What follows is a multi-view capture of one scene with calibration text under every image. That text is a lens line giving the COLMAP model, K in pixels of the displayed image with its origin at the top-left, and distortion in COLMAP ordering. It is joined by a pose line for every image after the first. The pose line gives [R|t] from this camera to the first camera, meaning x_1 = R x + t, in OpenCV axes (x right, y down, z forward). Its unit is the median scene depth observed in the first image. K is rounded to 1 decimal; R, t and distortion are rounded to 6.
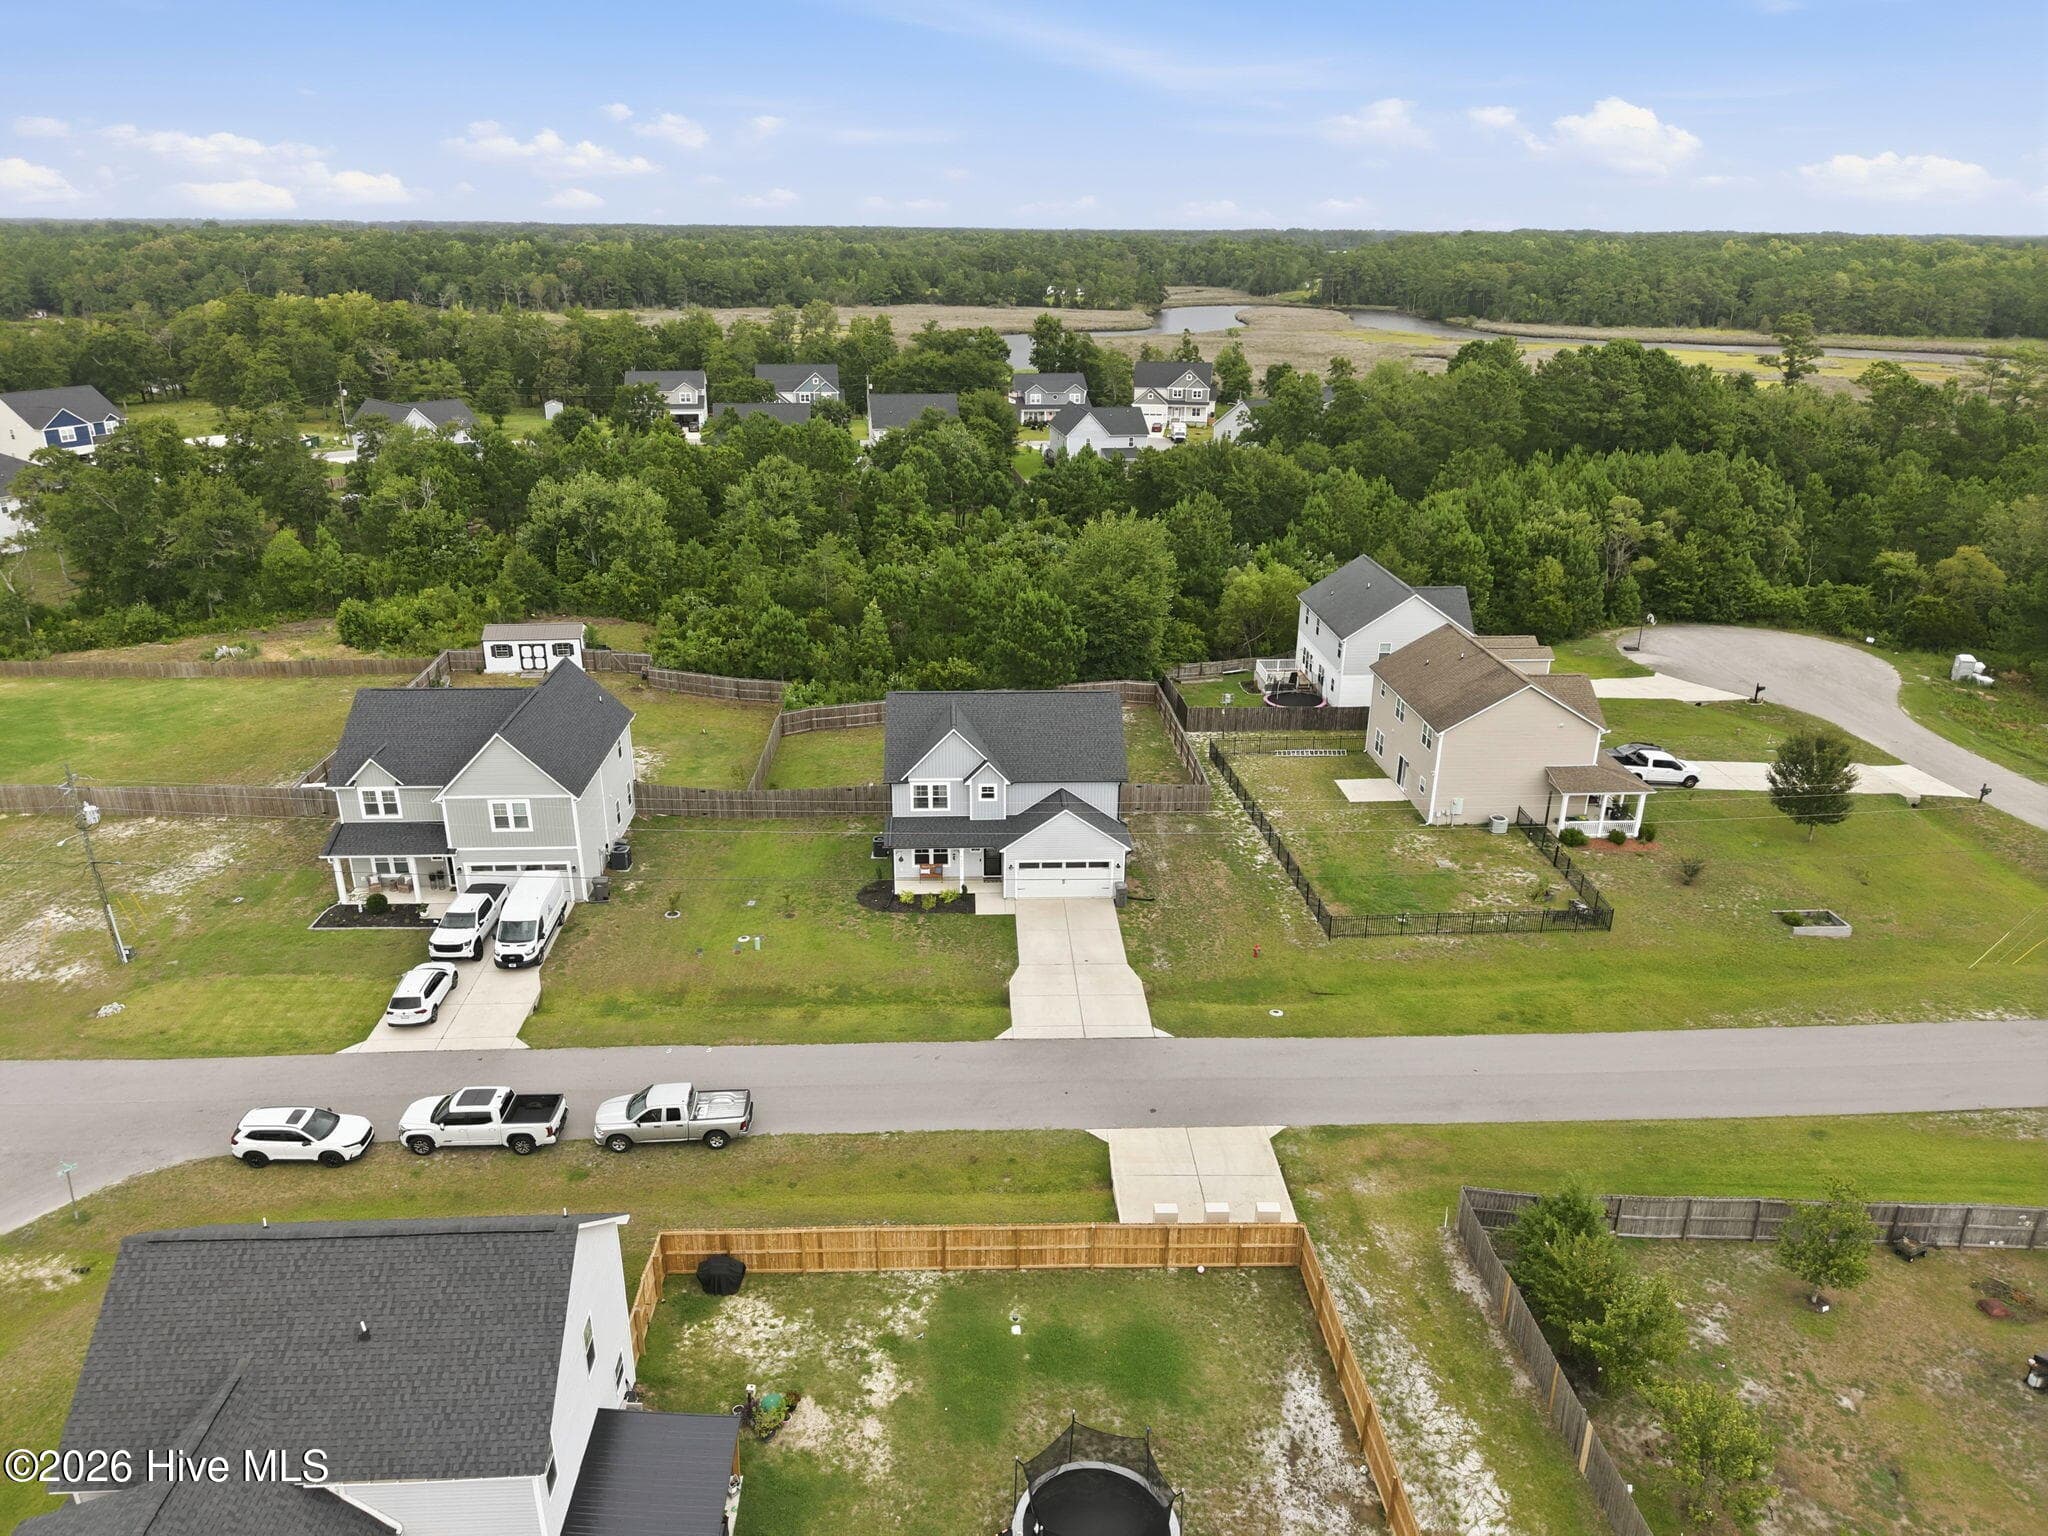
lens RADIAL K [[1371.9, 0, 1017.1], [0, 1371.9, 760.6], [0, 0, 1]] dist [0.026196, -0.031641]
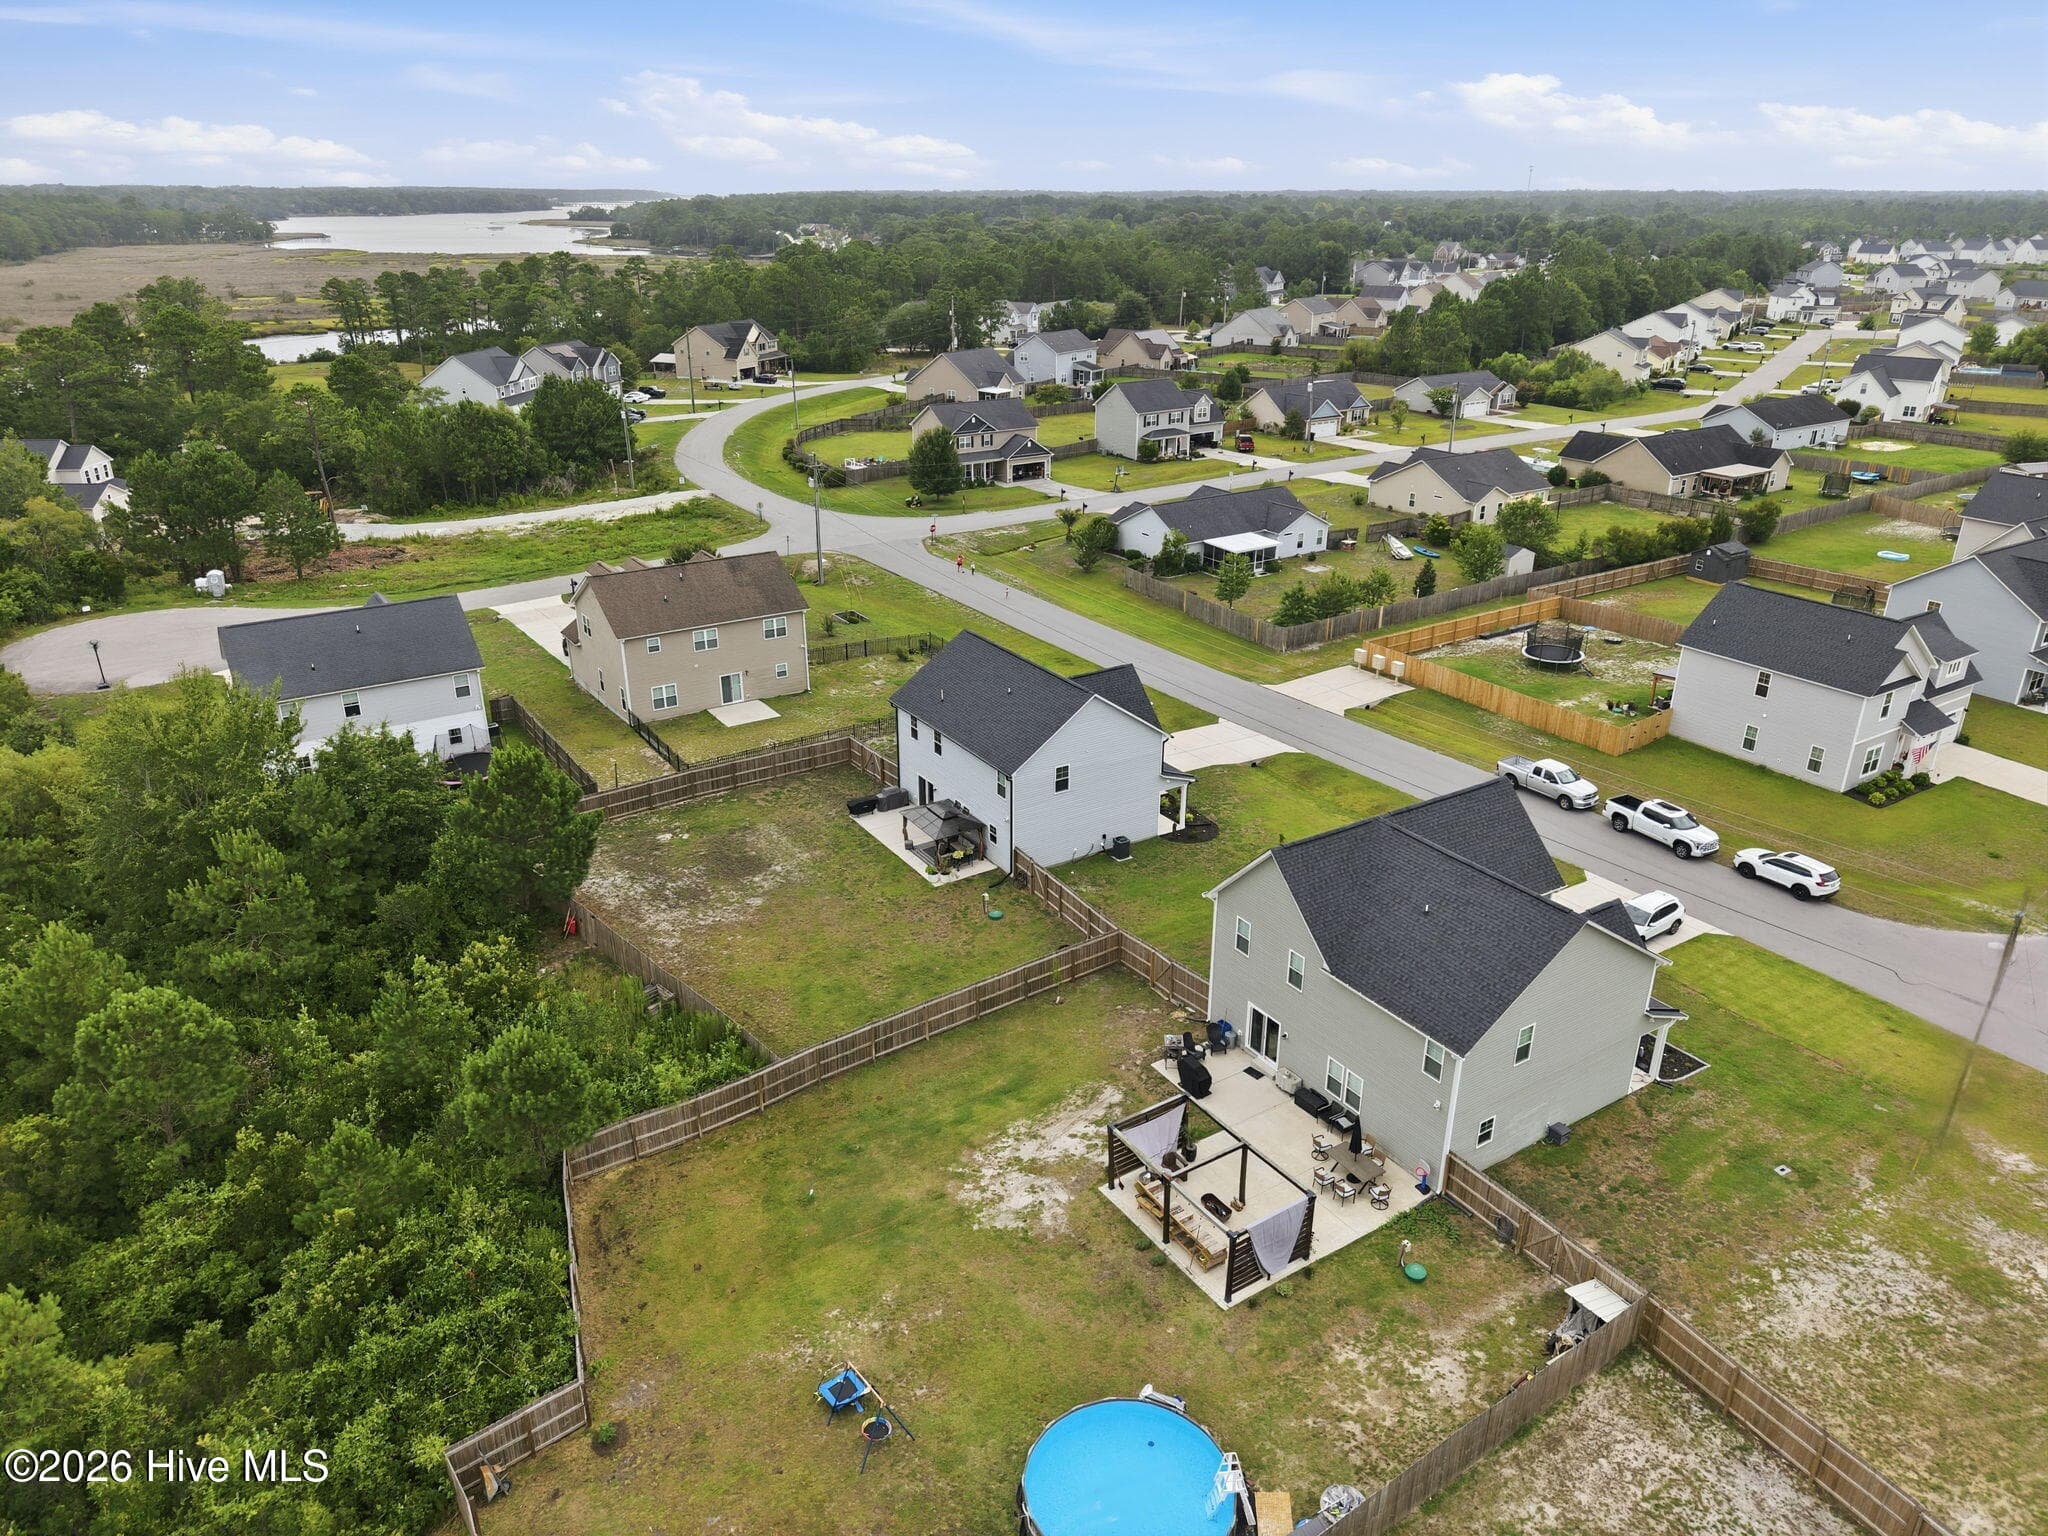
lens RADIAL K [[1371.9, 0, 1031.9], [0, 1371.9, 771.8], [0, 0, 1]] dist [0.026196, -0.031641]
pose [[-0.504244, -0.345882, 0.791267, -0.826123], [0.304274, 0.786360, 0.537639, -0.520077], [-0.808180, 0.511863, -0.291274, 1.360239]]
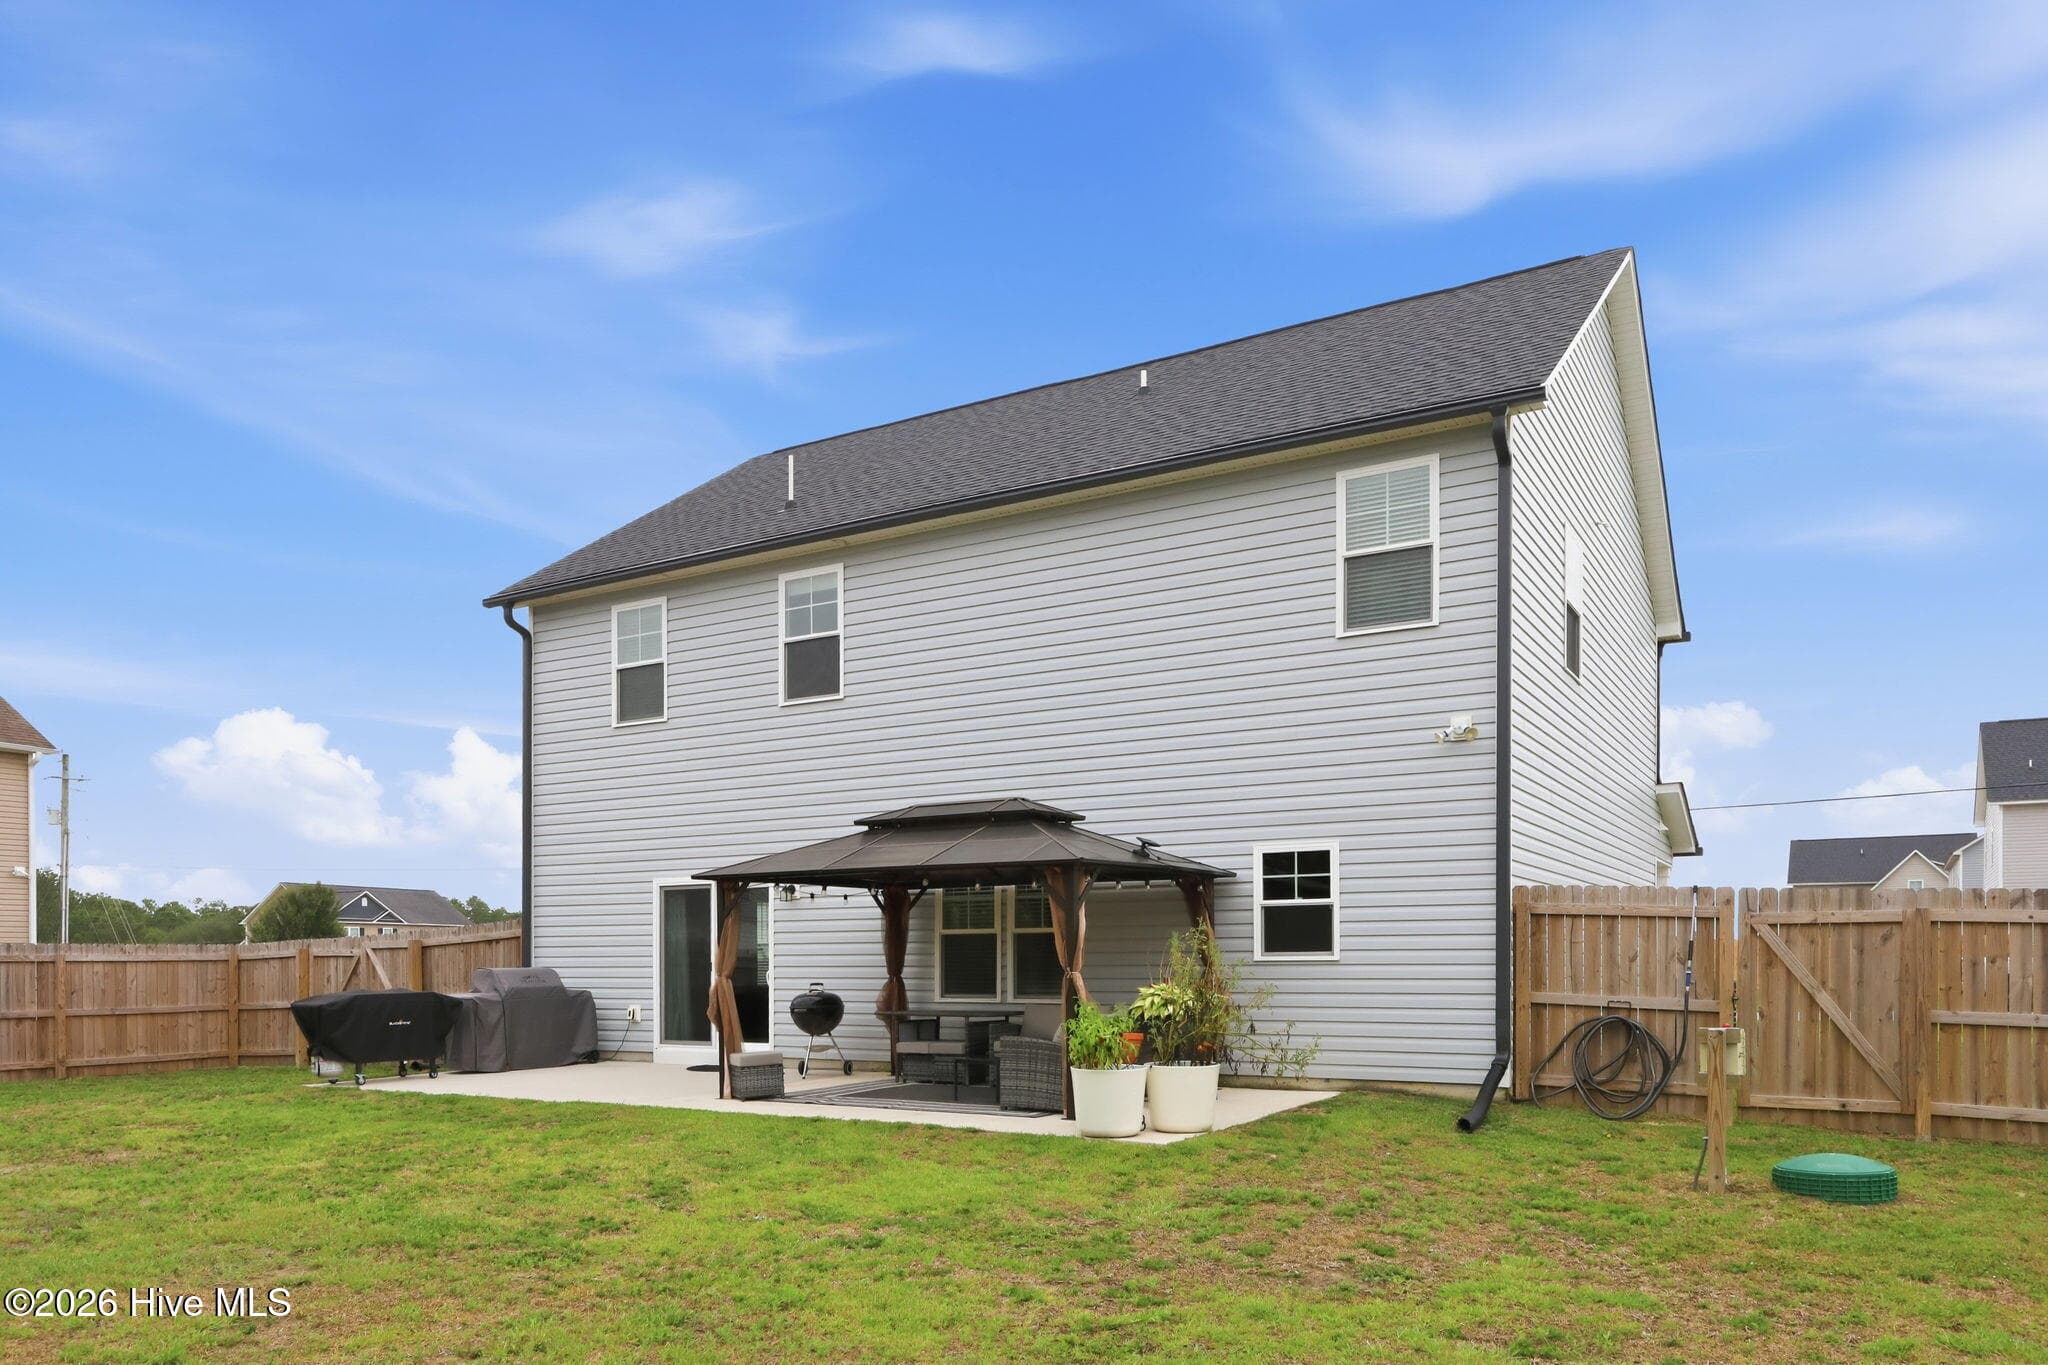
lens RADIAL K [[1475.8, 0, 1047.0], [0, 1475.8, 972.7], [0, 0, 1]] dist [-0.004276, -0.005150]
pose [[-0.834741, -0.004774, 0.550622, -0.145826], [0.196524, 0.931525, 0.306006, -0.033892], [-0.514379, 0.363647, -0.776644, 1.286771]]
